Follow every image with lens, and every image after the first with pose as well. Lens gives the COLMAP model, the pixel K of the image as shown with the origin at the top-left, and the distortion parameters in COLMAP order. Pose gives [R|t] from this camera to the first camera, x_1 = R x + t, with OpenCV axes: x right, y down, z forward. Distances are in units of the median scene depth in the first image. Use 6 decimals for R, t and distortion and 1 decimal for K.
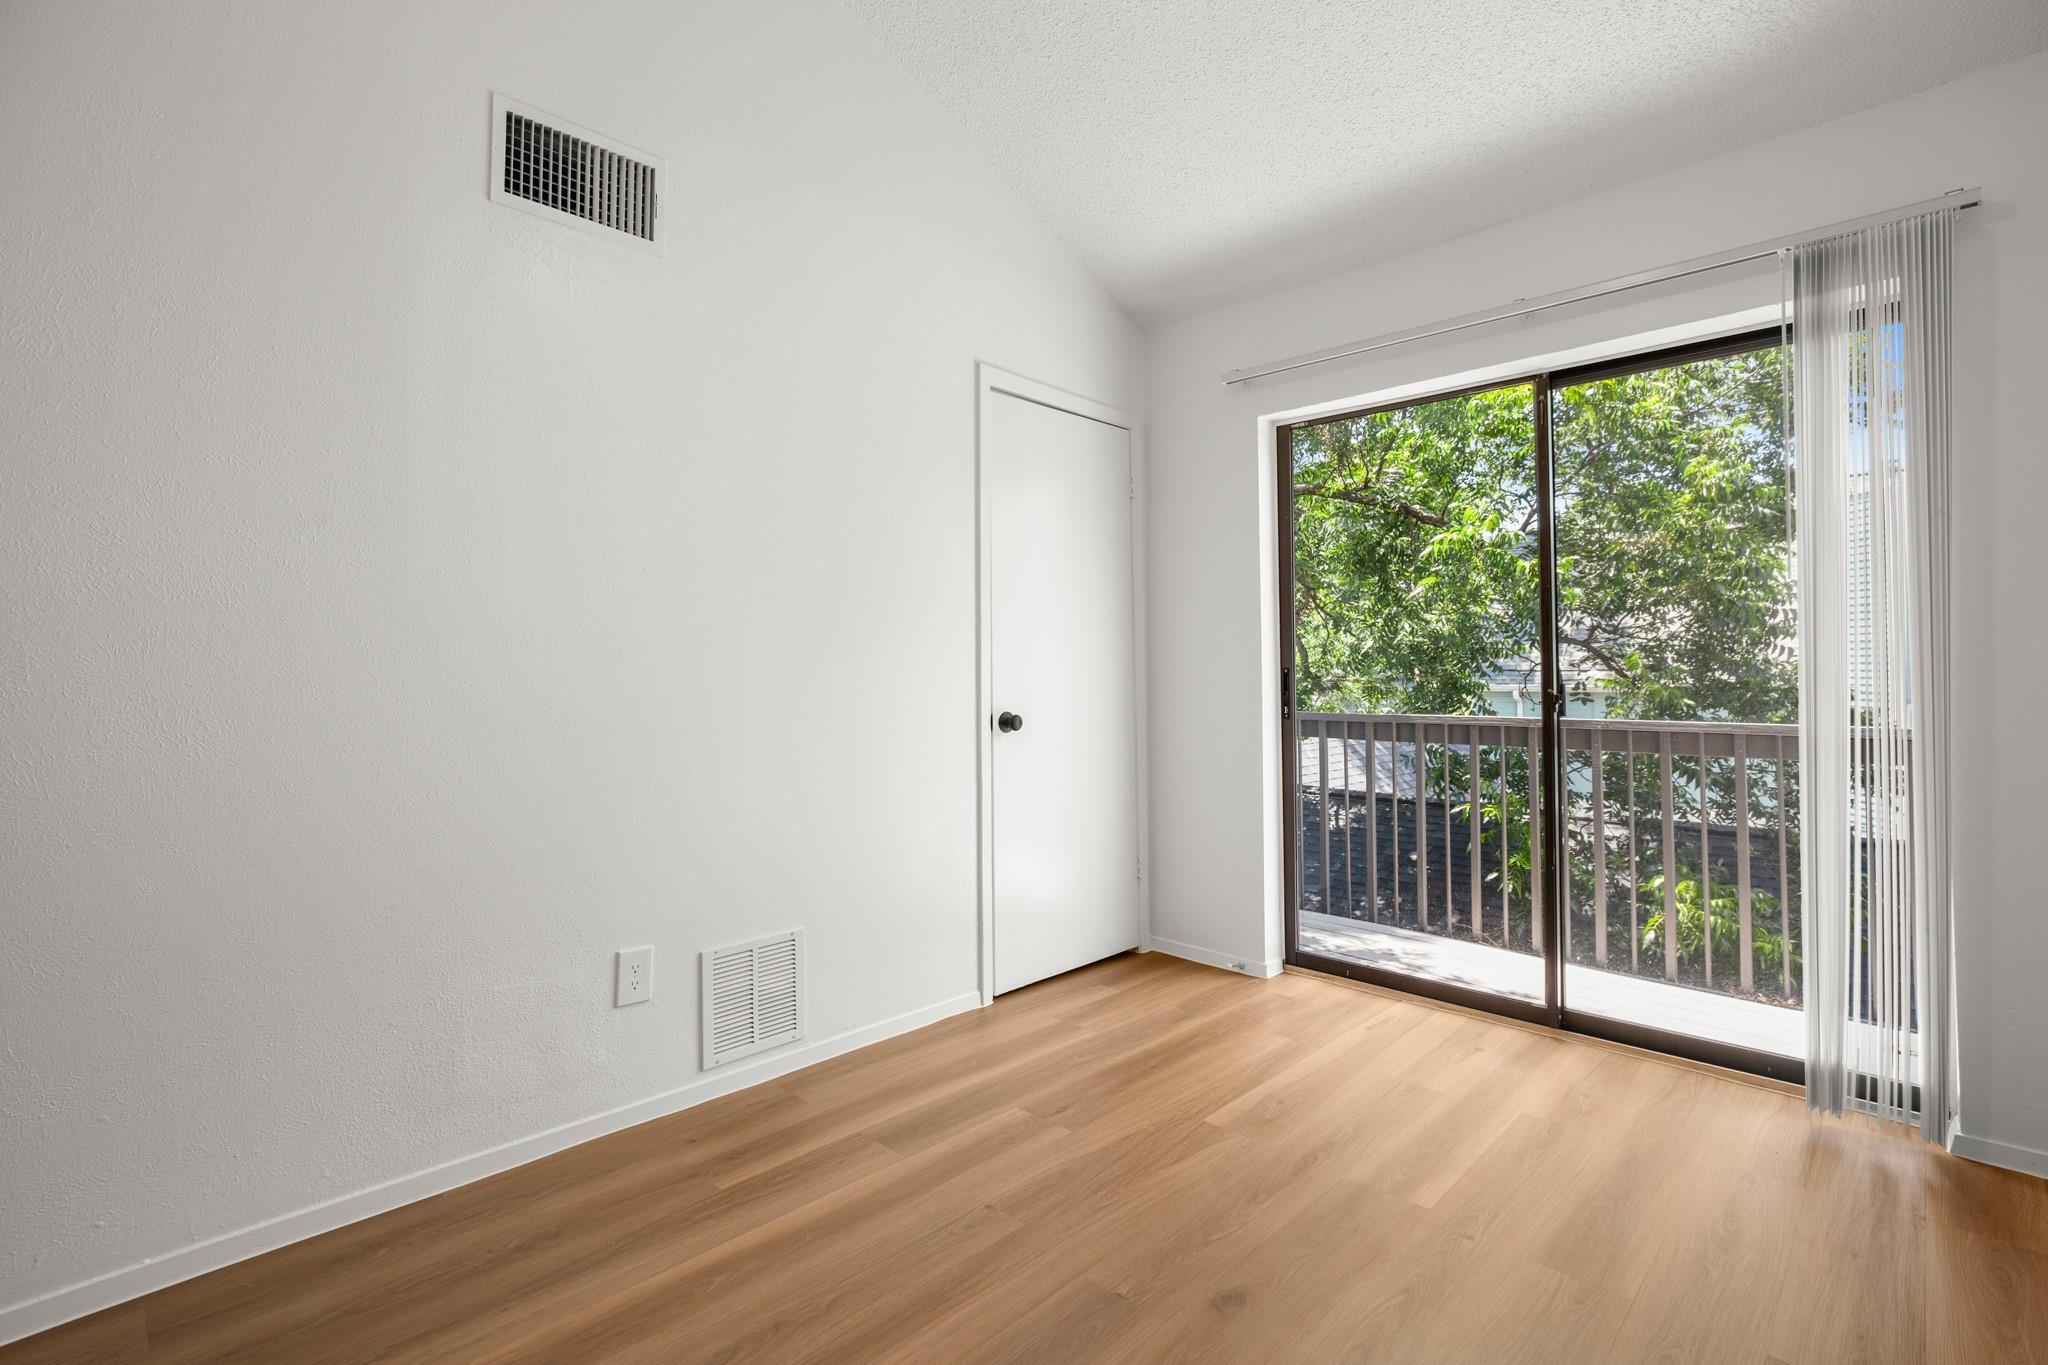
lens RADIAL K [[961.8, 0, 1025.4], [0, 961.8, 655.1], [0, 0, 1]] dist [0.000748, 0.000429]
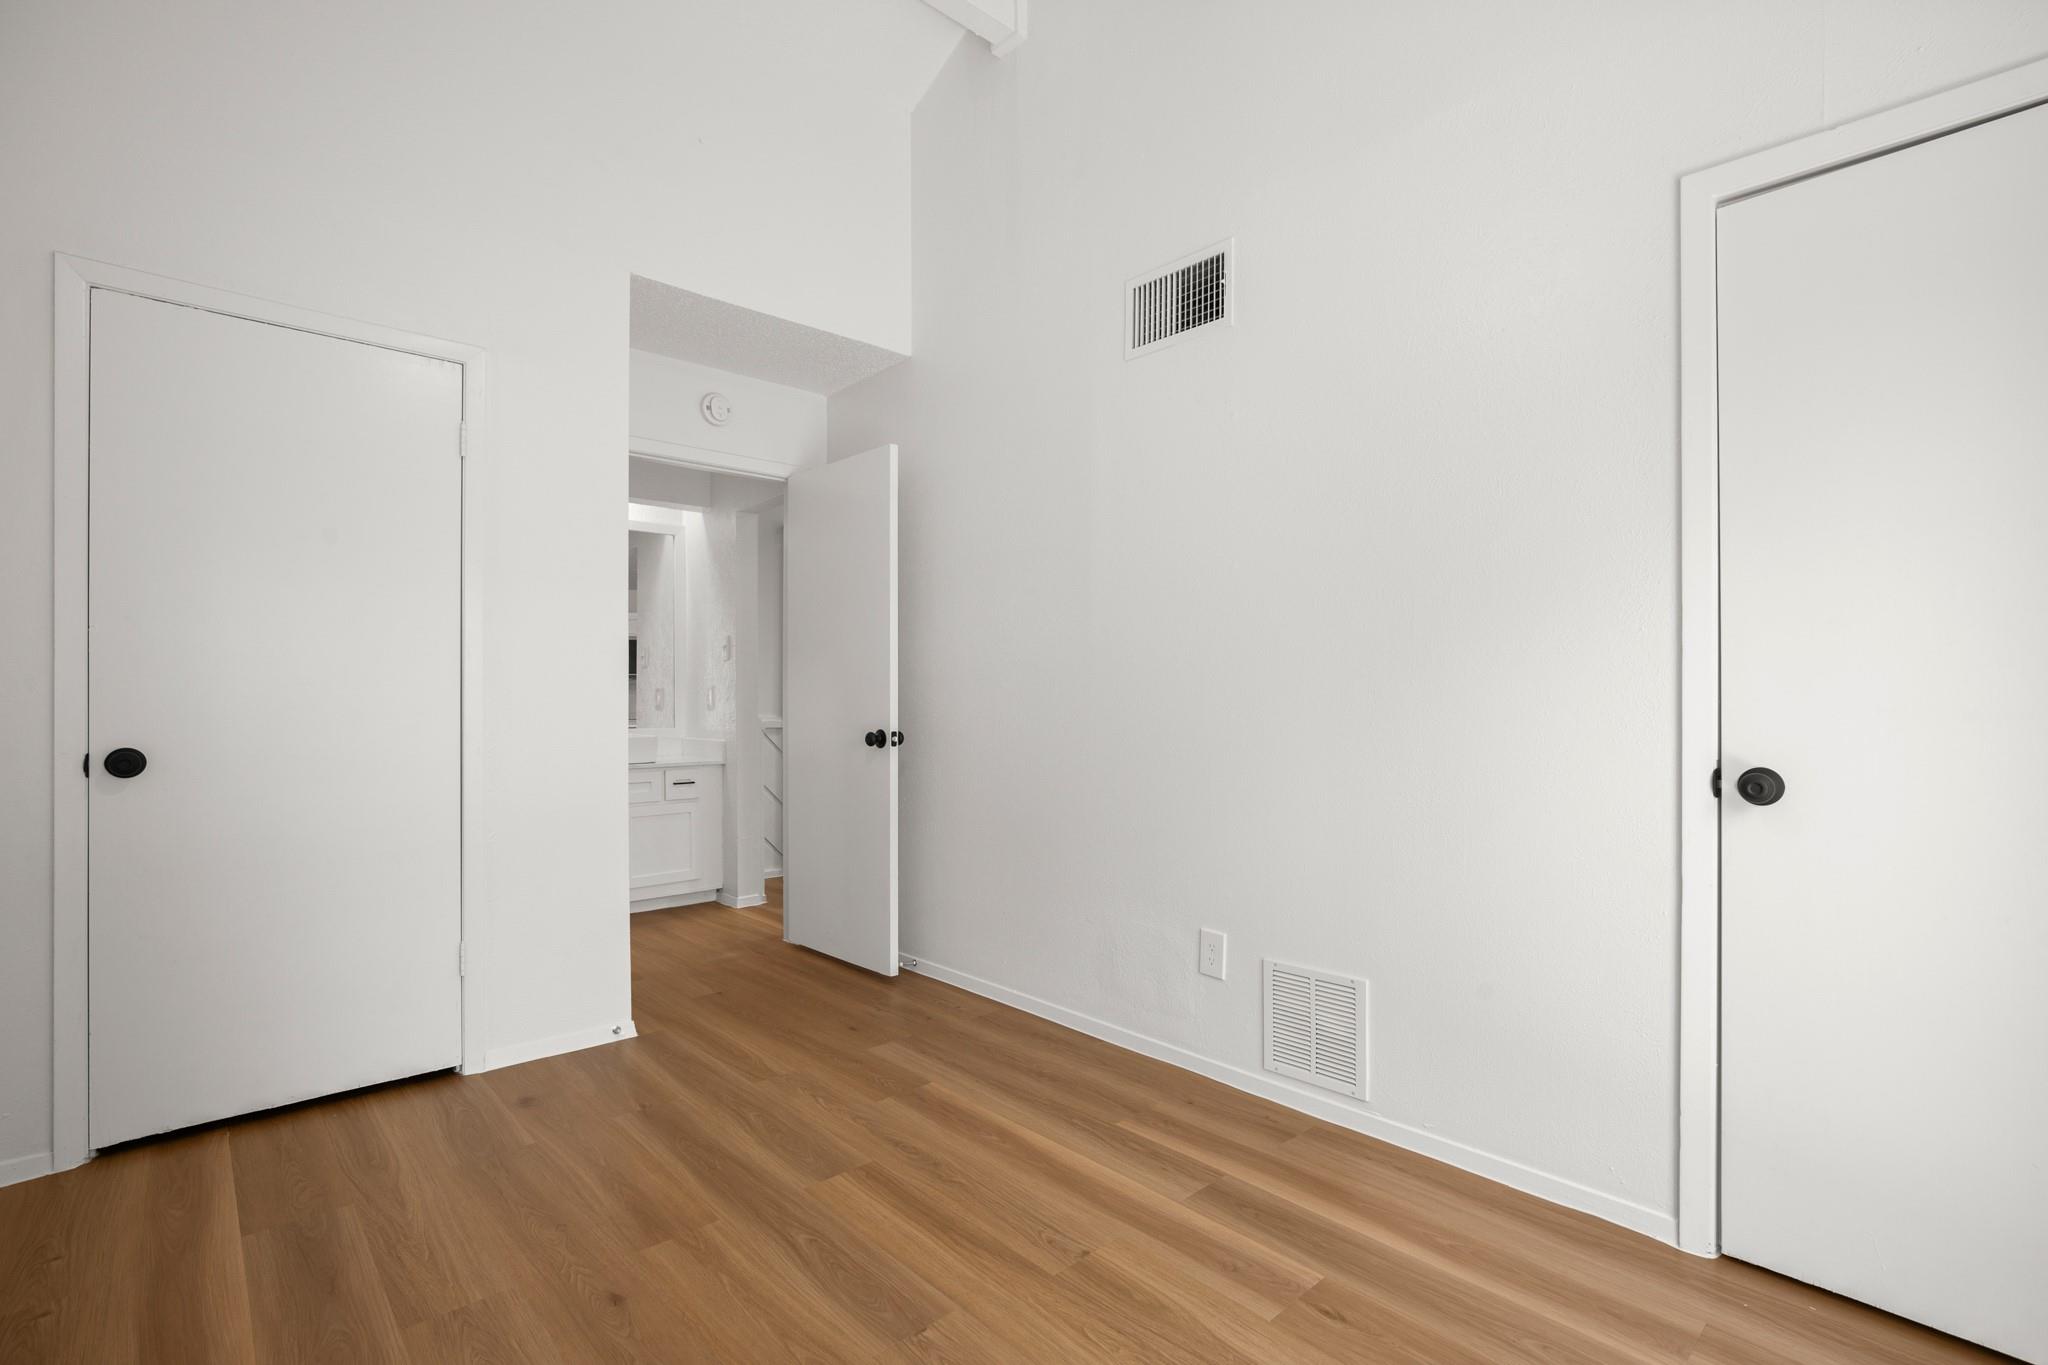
lens RADIAL K [[921.5, 0, 1031.6], [0, 921.5, 706.8], [0, 0, 1]] dist [-0.000528, -0.000148]
pose [[-0.049226, 0.007398, -0.998760, 0.708747], [0.019398, 0.999791, 0.006450, 0.016245], [0.998599, -0.019056, -0.049359, 0.805846]]
